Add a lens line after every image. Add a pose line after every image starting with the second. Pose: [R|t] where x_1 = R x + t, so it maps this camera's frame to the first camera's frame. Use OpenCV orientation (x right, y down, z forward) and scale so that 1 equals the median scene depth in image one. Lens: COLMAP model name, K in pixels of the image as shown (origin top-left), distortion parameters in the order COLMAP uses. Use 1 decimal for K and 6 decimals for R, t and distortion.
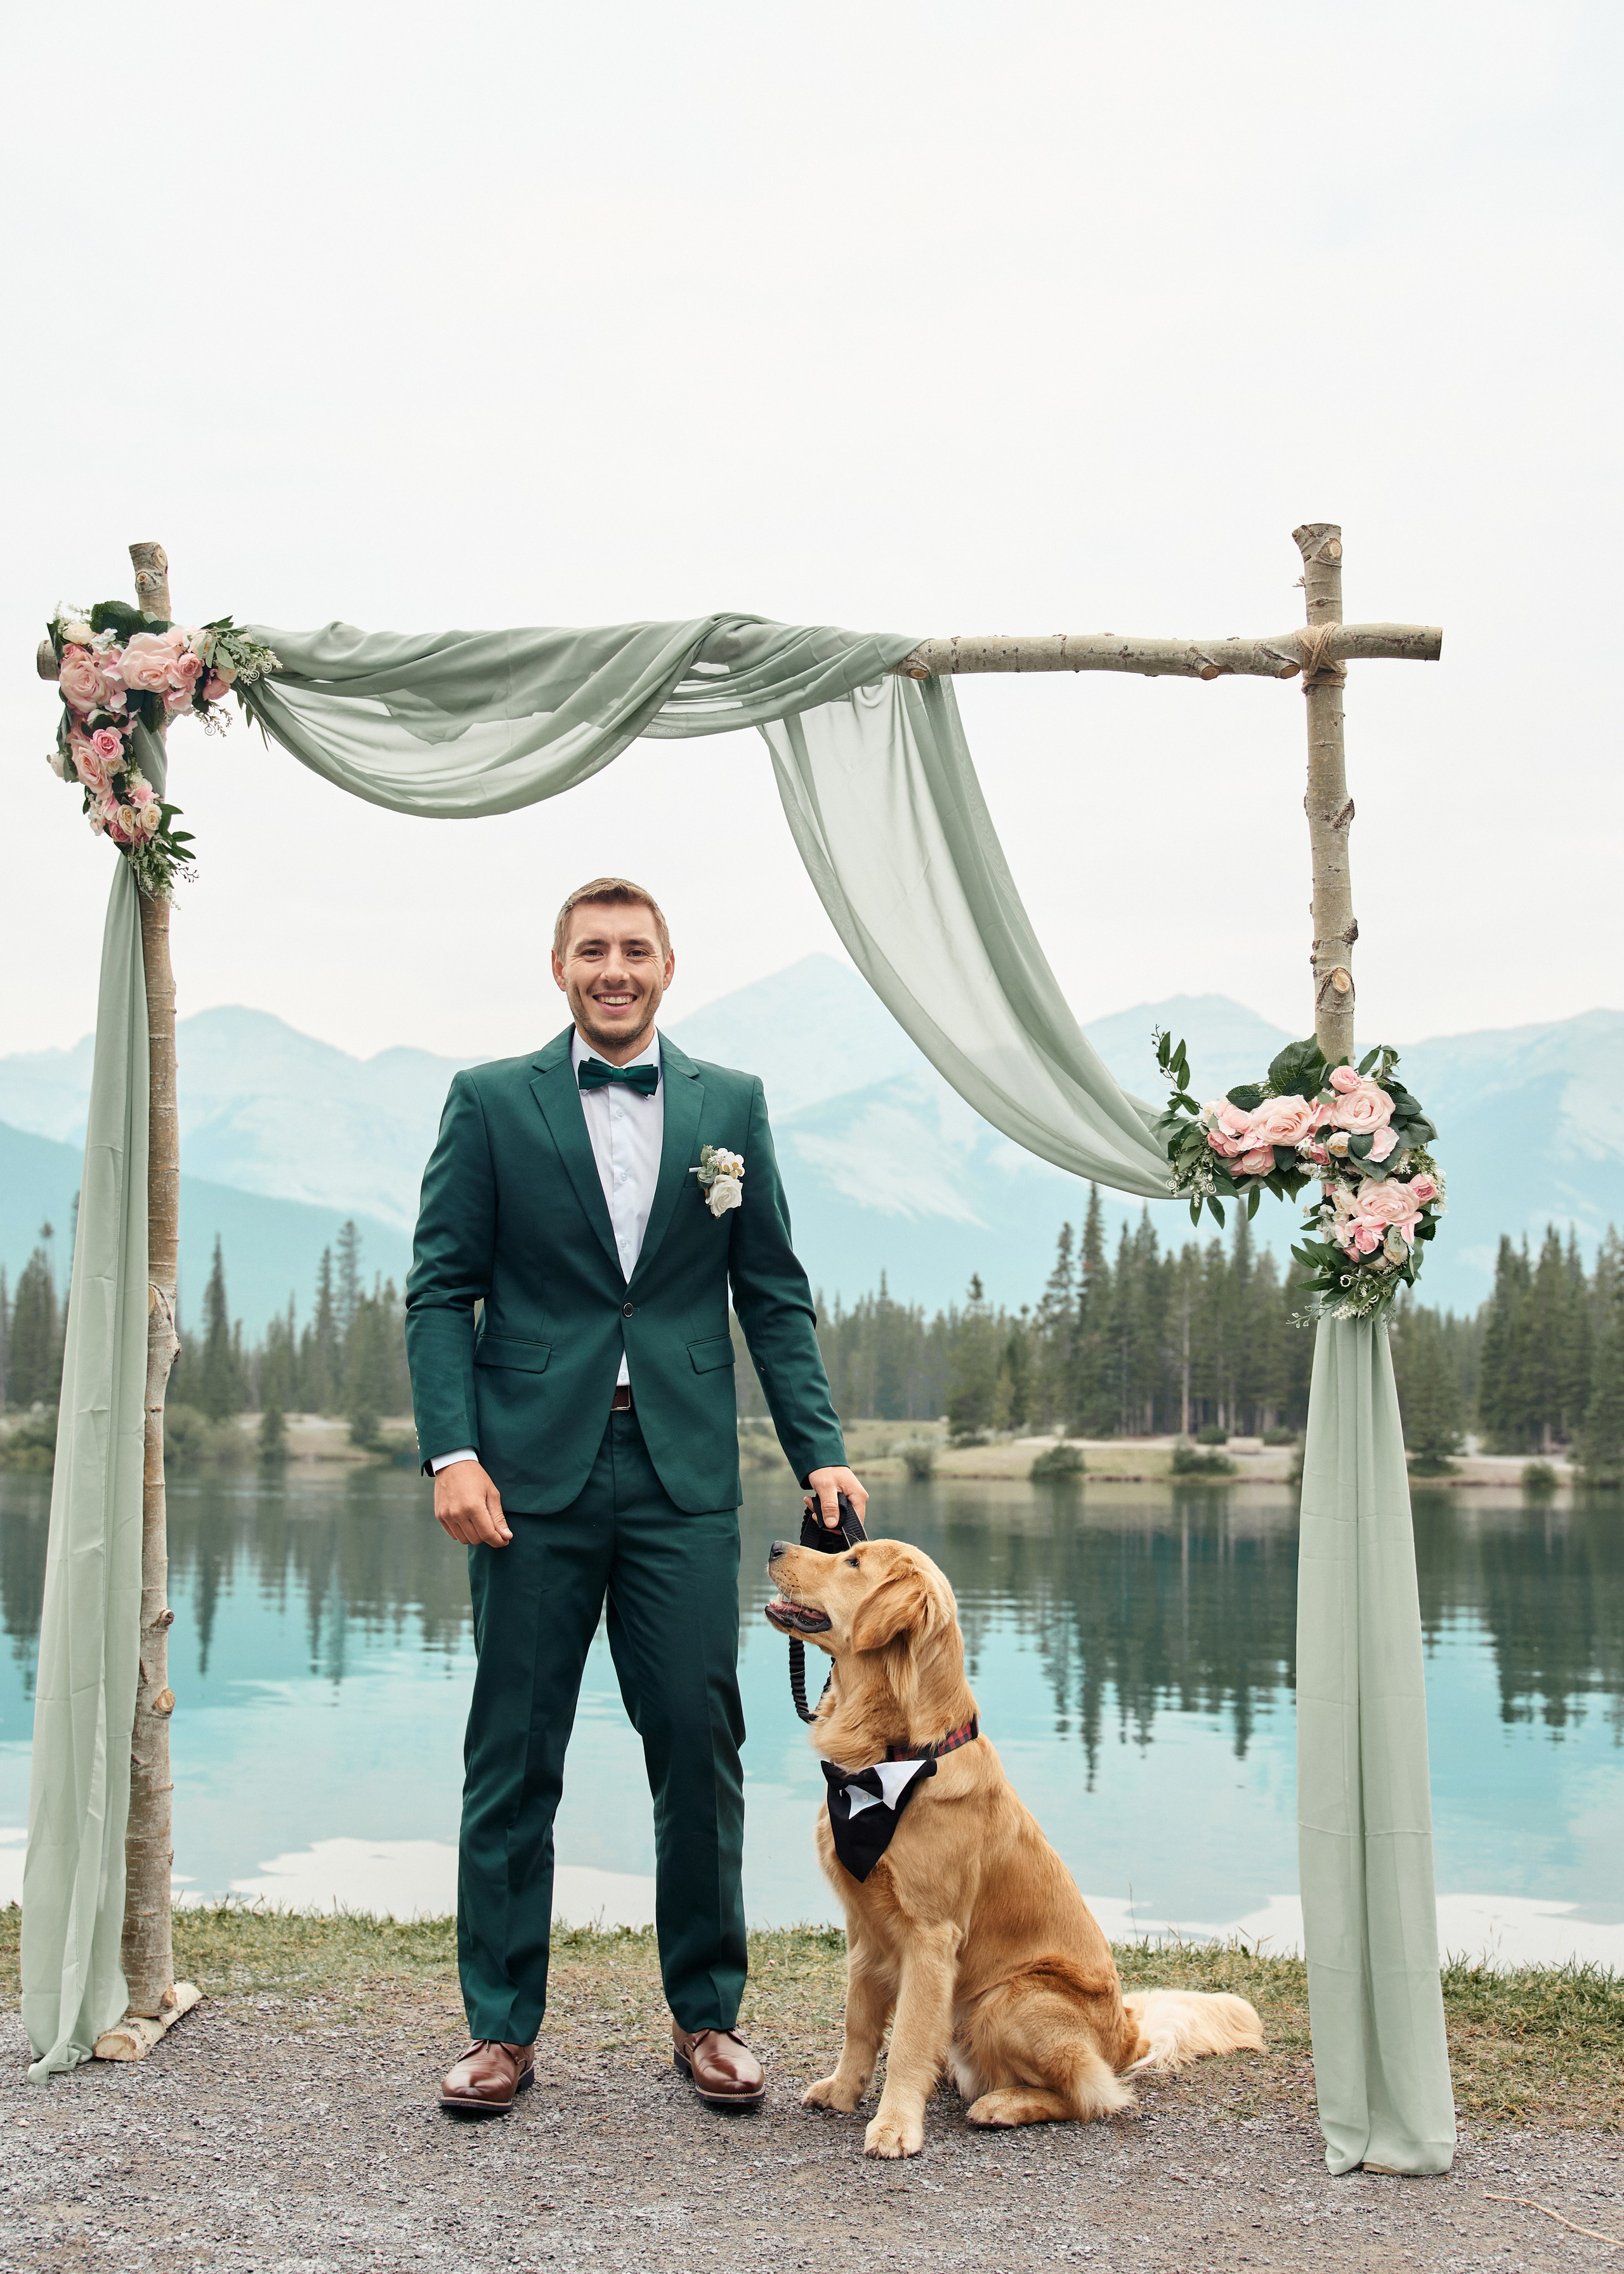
lens RADIAL K [[2920.1, 0, 850.1], [0, 2920.1, 1143.7], [0, 0, 1]] dist [-0.026326, 0.040991]
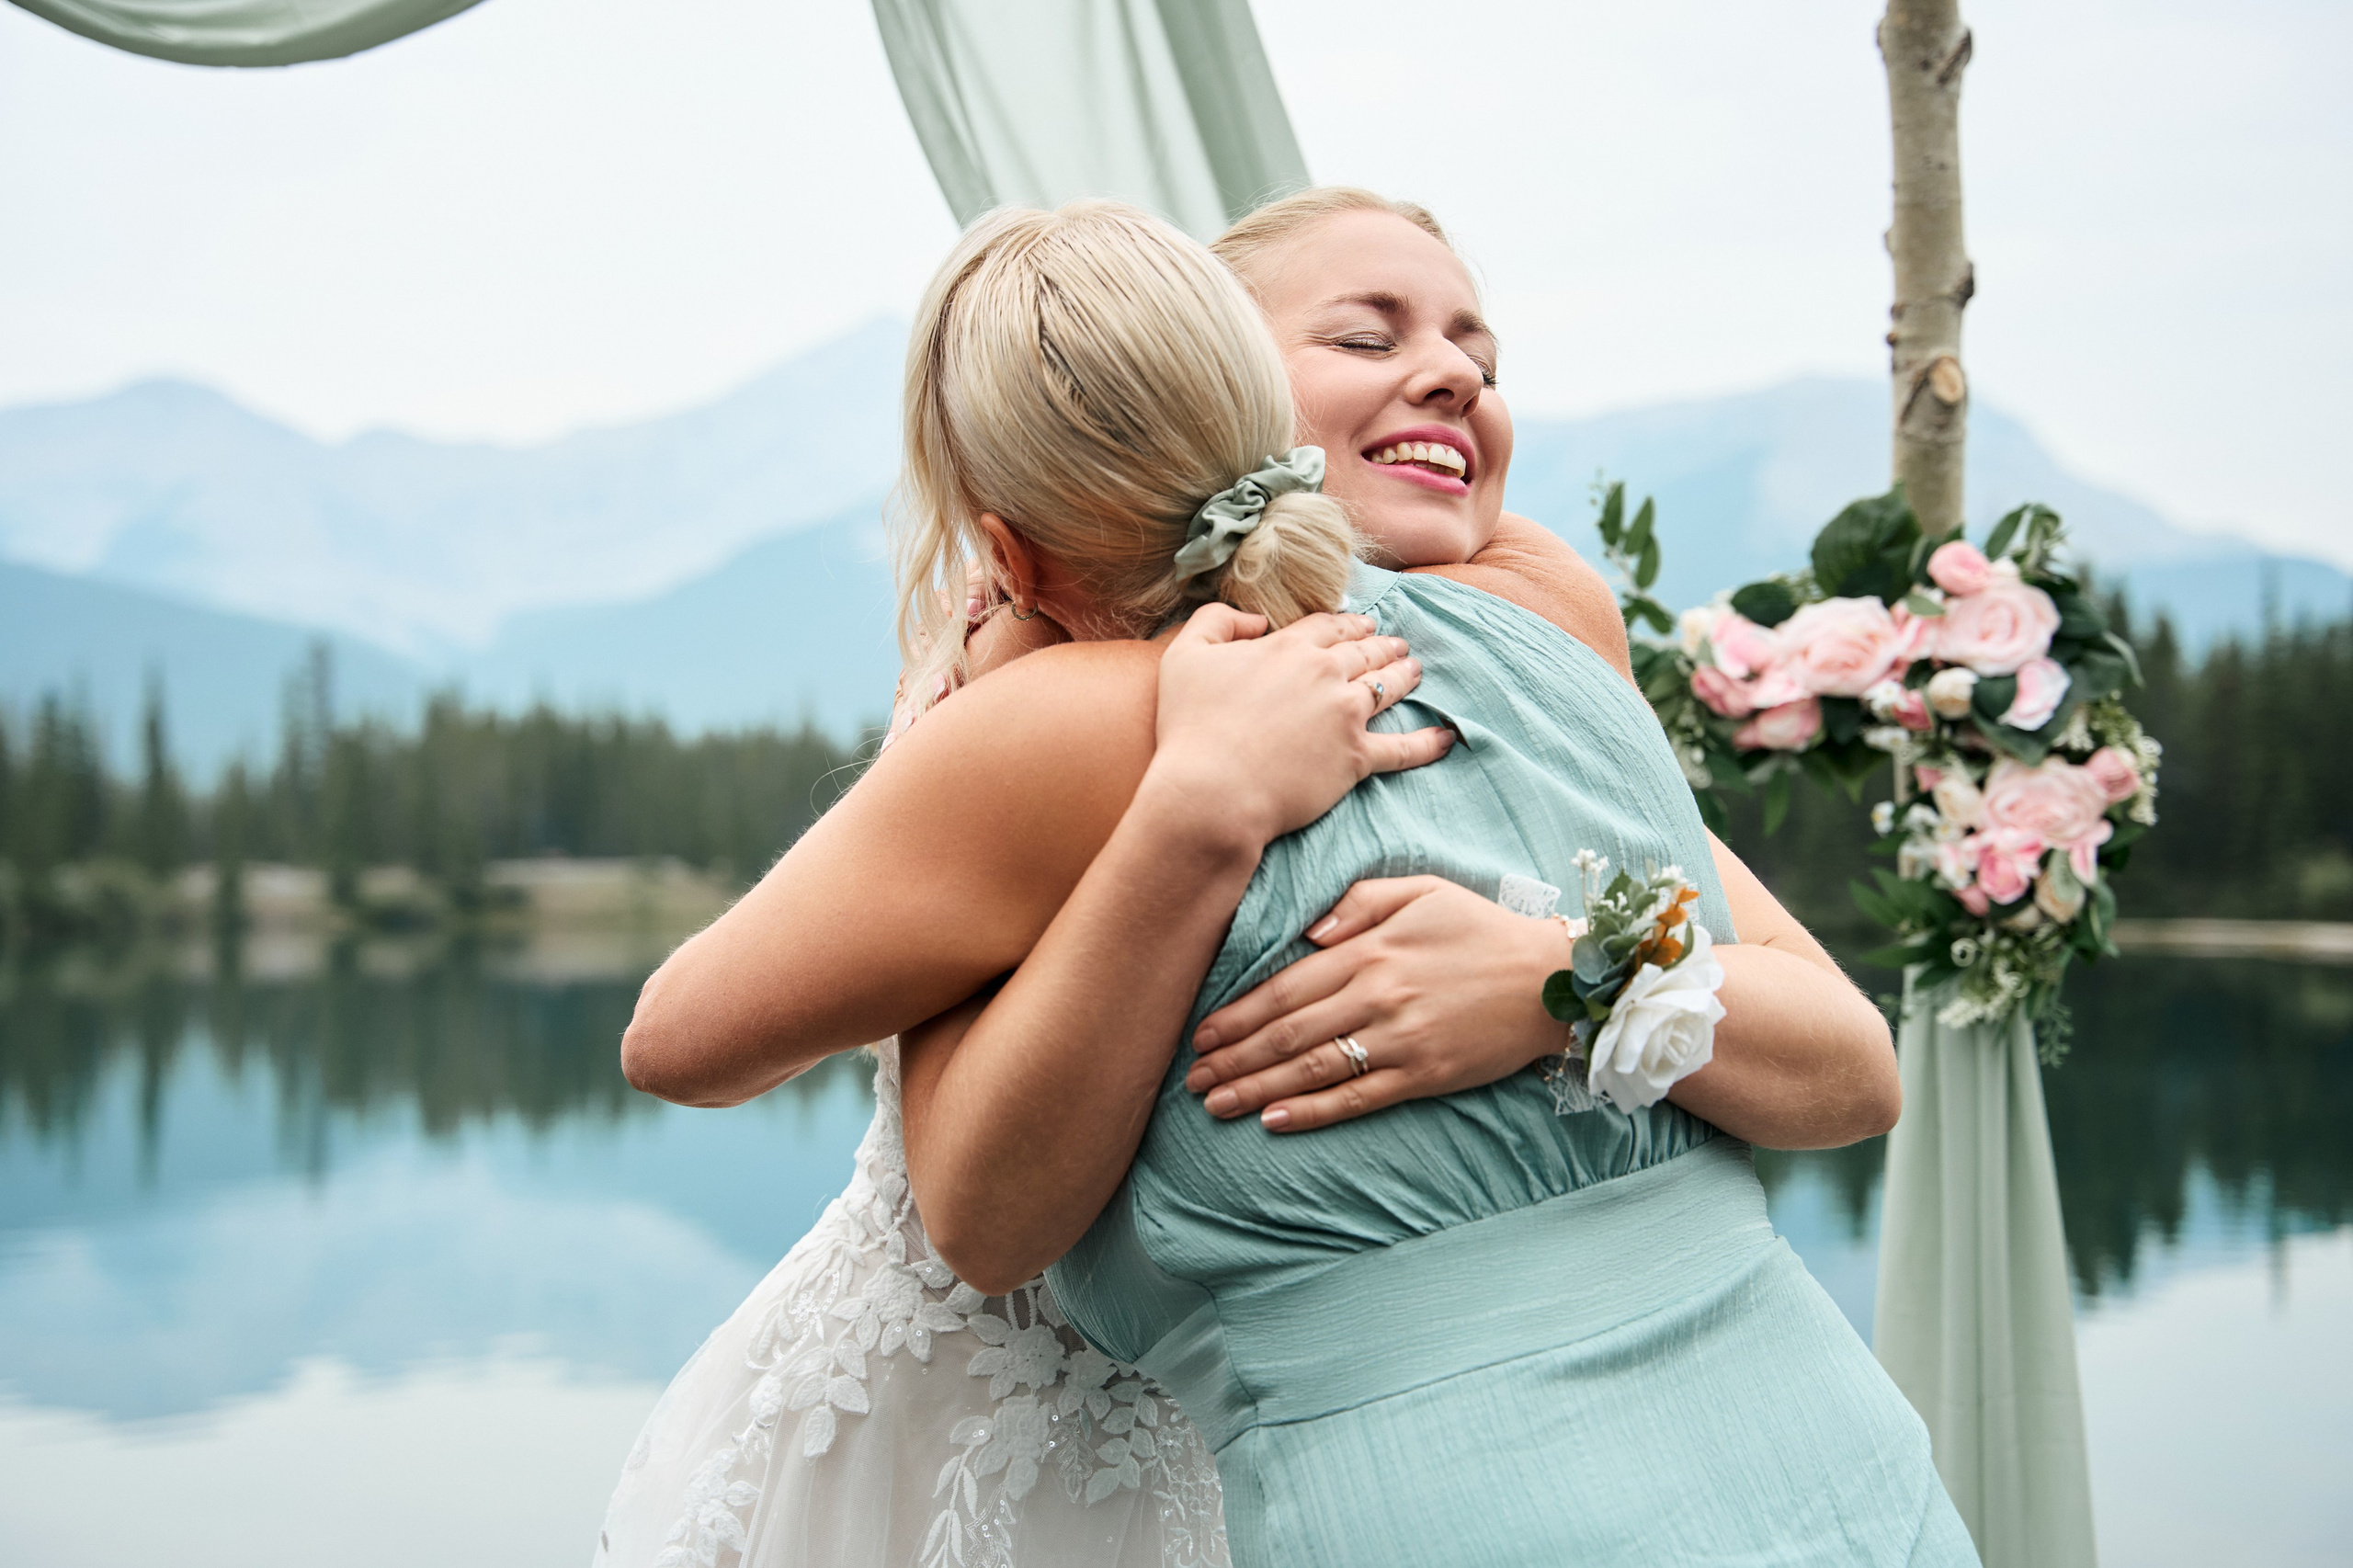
lens RADIAL K [[3380.3, 0, 1176.5], [0, 3380.3, 784.0], [0, 0, 1]] dist [0.122291, 0.013446]
pose [[0.997164, -0.012268, 0.074251, -0.016563], [0.006833, 0.997308, 0.073013, -0.027833], [-0.074947, -0.072298, 0.994563, 0.378706]]
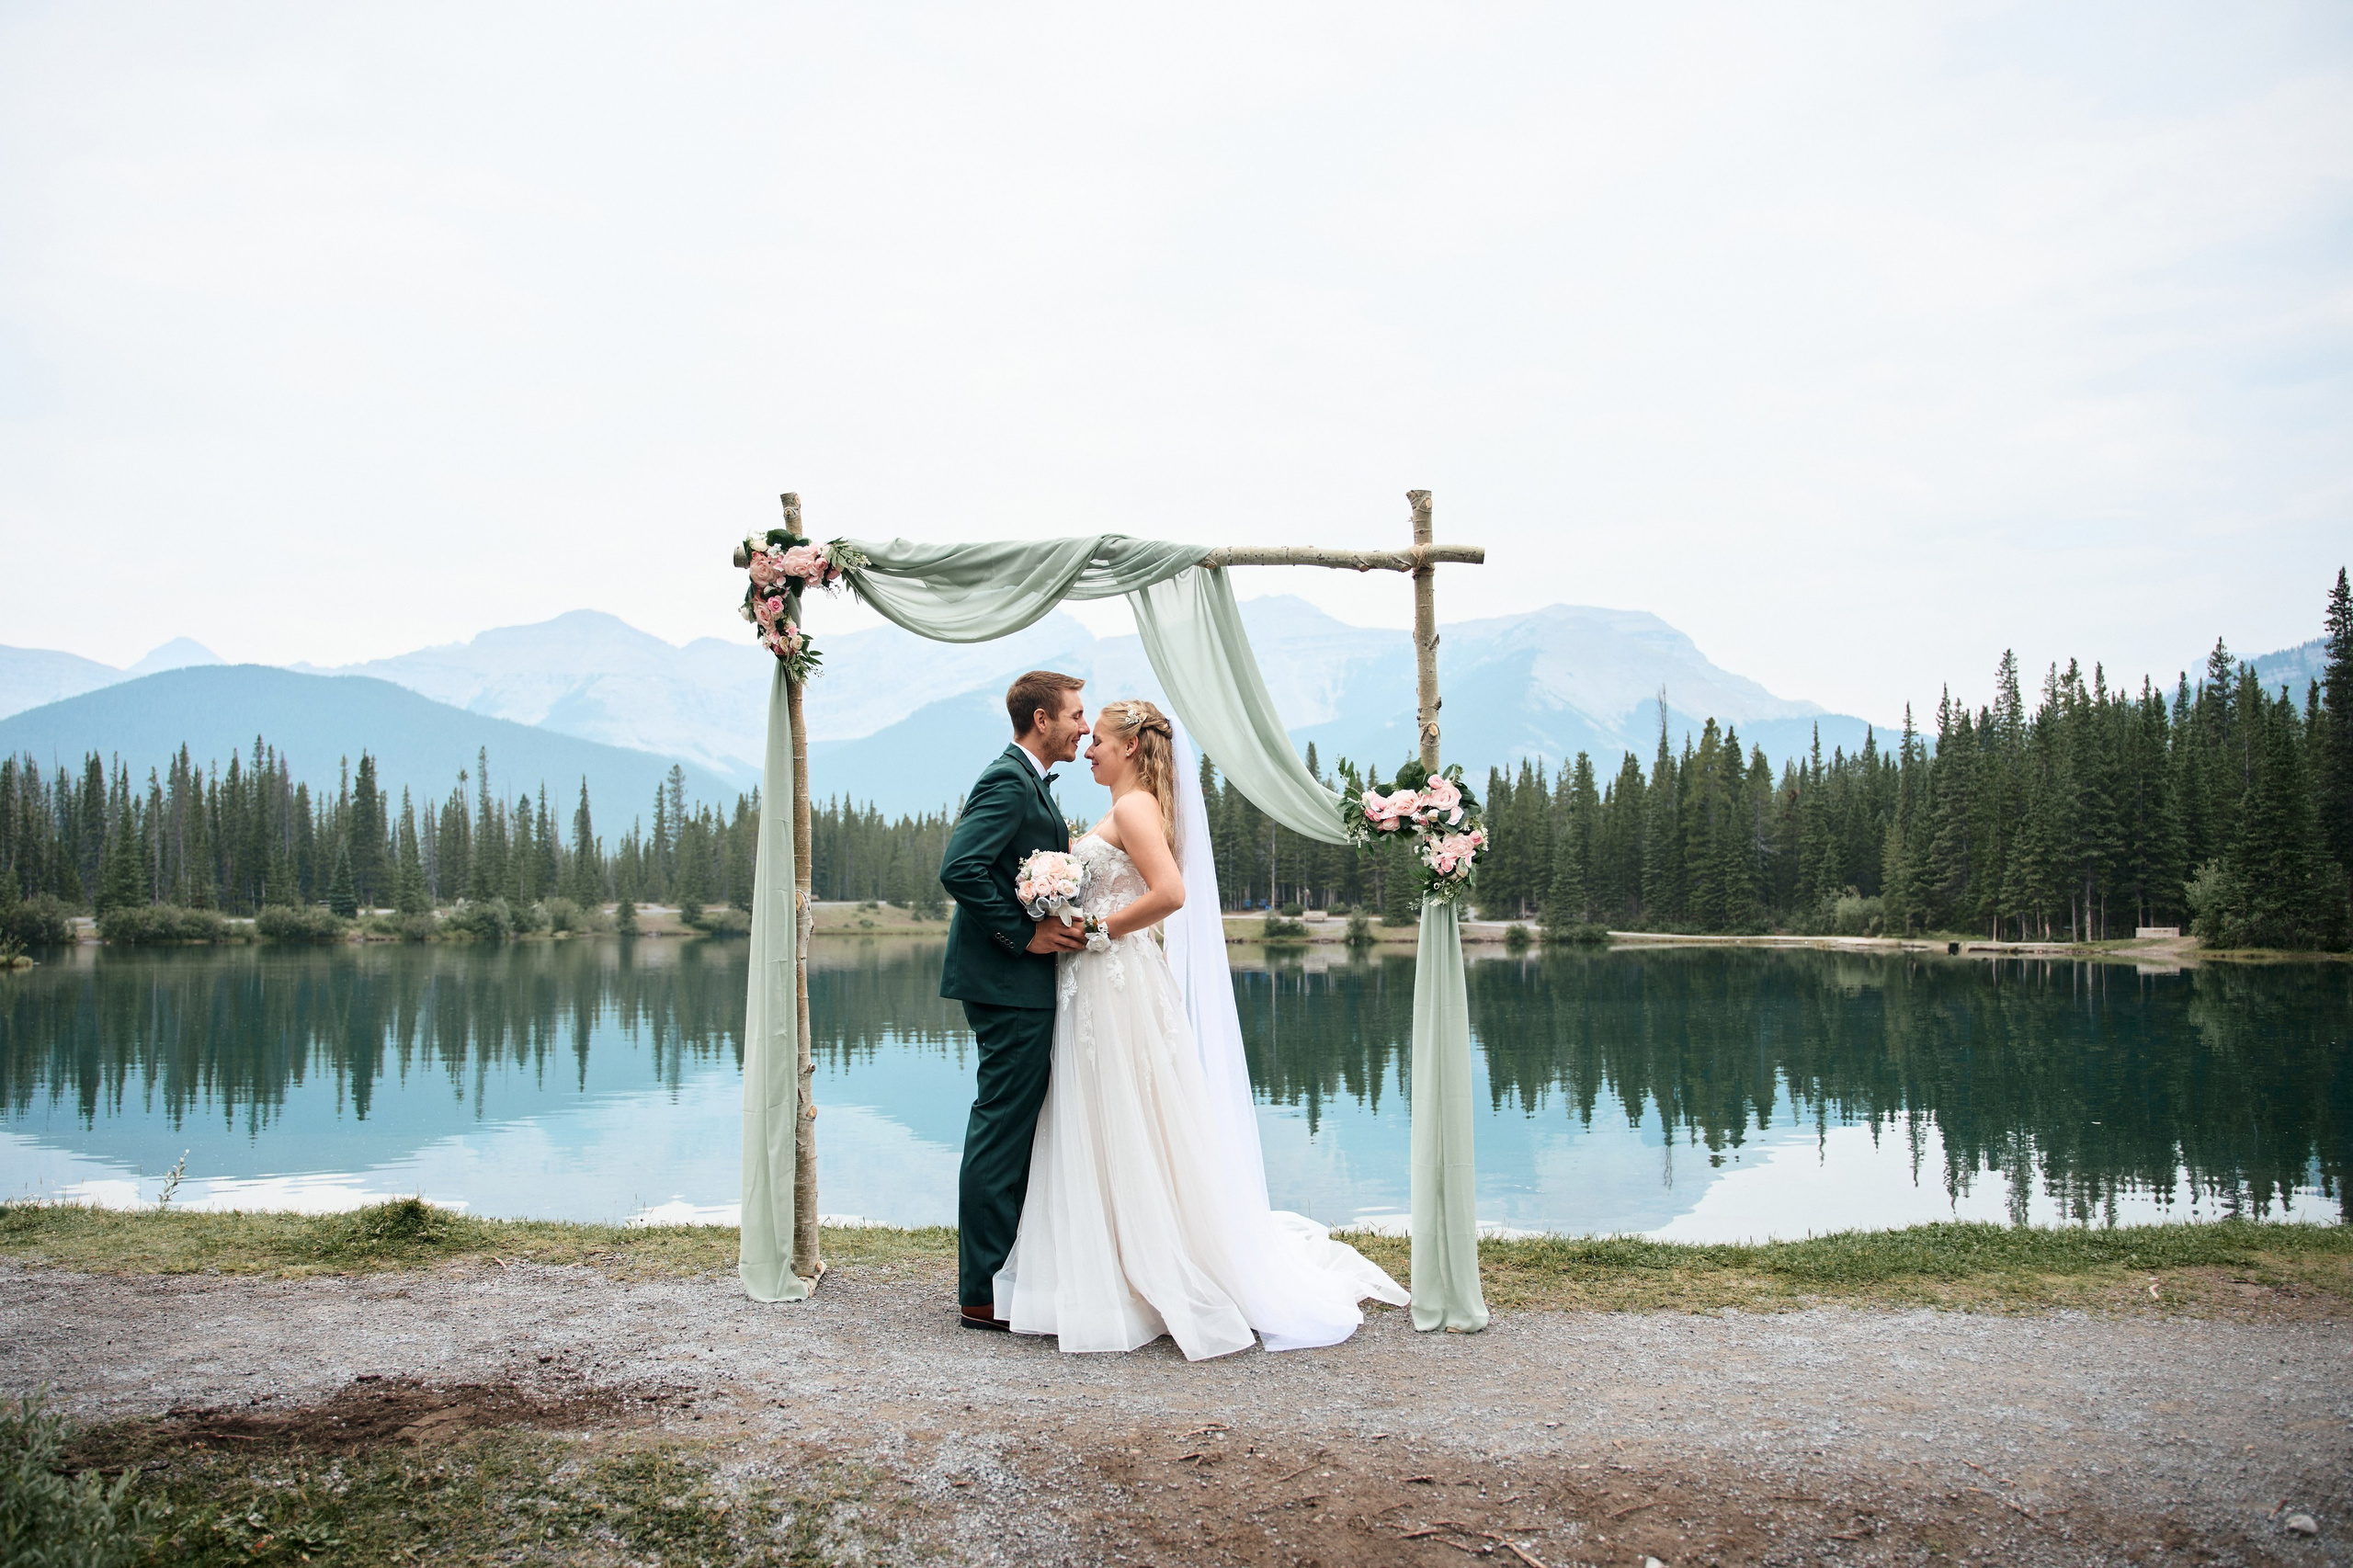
lens RADIAL K [[2100.0, 0, 1137.3], [0, 2100.0, 812.4], [0, 0, 1]] dist [-0.116864, 0.095496]
pose [[0.998544, -0.012793, 0.052405, -0.096330], [0.009960, 0.998493, 0.053963, -0.074956], [-0.053016, -0.053362, 0.997167, -0.357633]]
